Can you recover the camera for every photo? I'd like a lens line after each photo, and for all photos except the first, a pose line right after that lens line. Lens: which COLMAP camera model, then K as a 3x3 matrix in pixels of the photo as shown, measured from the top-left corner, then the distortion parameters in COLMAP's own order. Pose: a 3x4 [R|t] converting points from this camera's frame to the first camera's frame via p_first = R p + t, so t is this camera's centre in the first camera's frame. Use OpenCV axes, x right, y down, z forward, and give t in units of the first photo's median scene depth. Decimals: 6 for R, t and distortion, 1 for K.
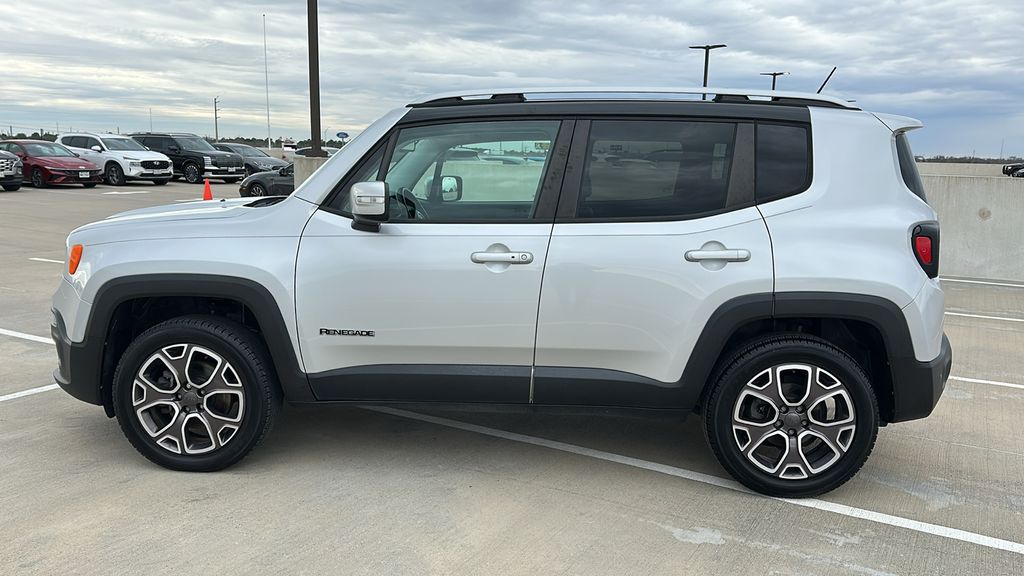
lens RADIAL K [[845.7, 0, 518.4], [0, 845.7, 296.0], [0, 0, 1]] dist [0.035818, -0.009605]
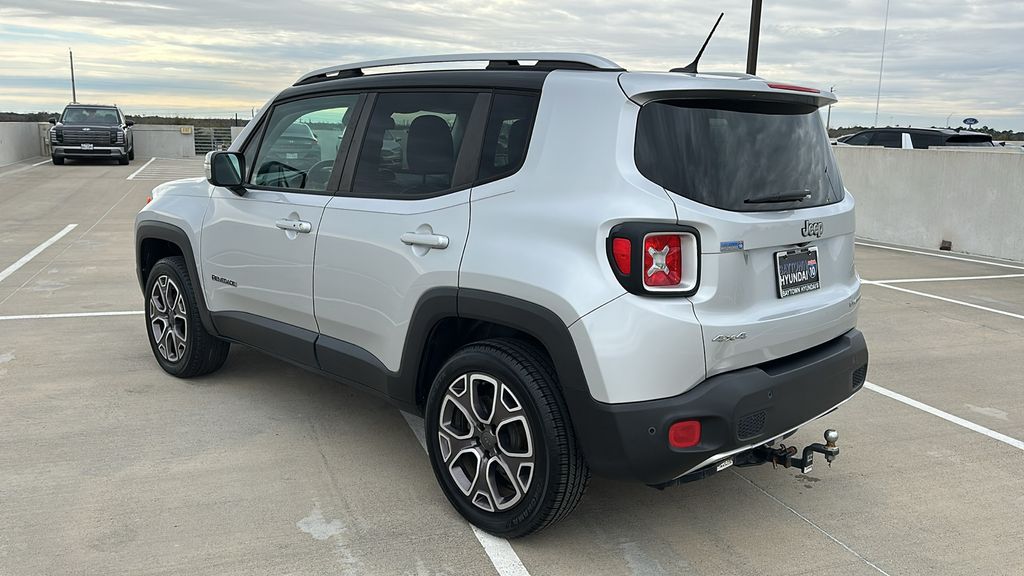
lens RADIAL K [[836.9, 0, 512.0], [0, 836.9, 288.0], [0, 0, 1]] dist [0.054476, -0.004702]
pose [[0.763942, 0.119864, -0.634055, 0.864269], [-0.117176, 0.992029, 0.046357, -0.048124], [0.634557, 0.038882, 0.771898, 0.362711]]
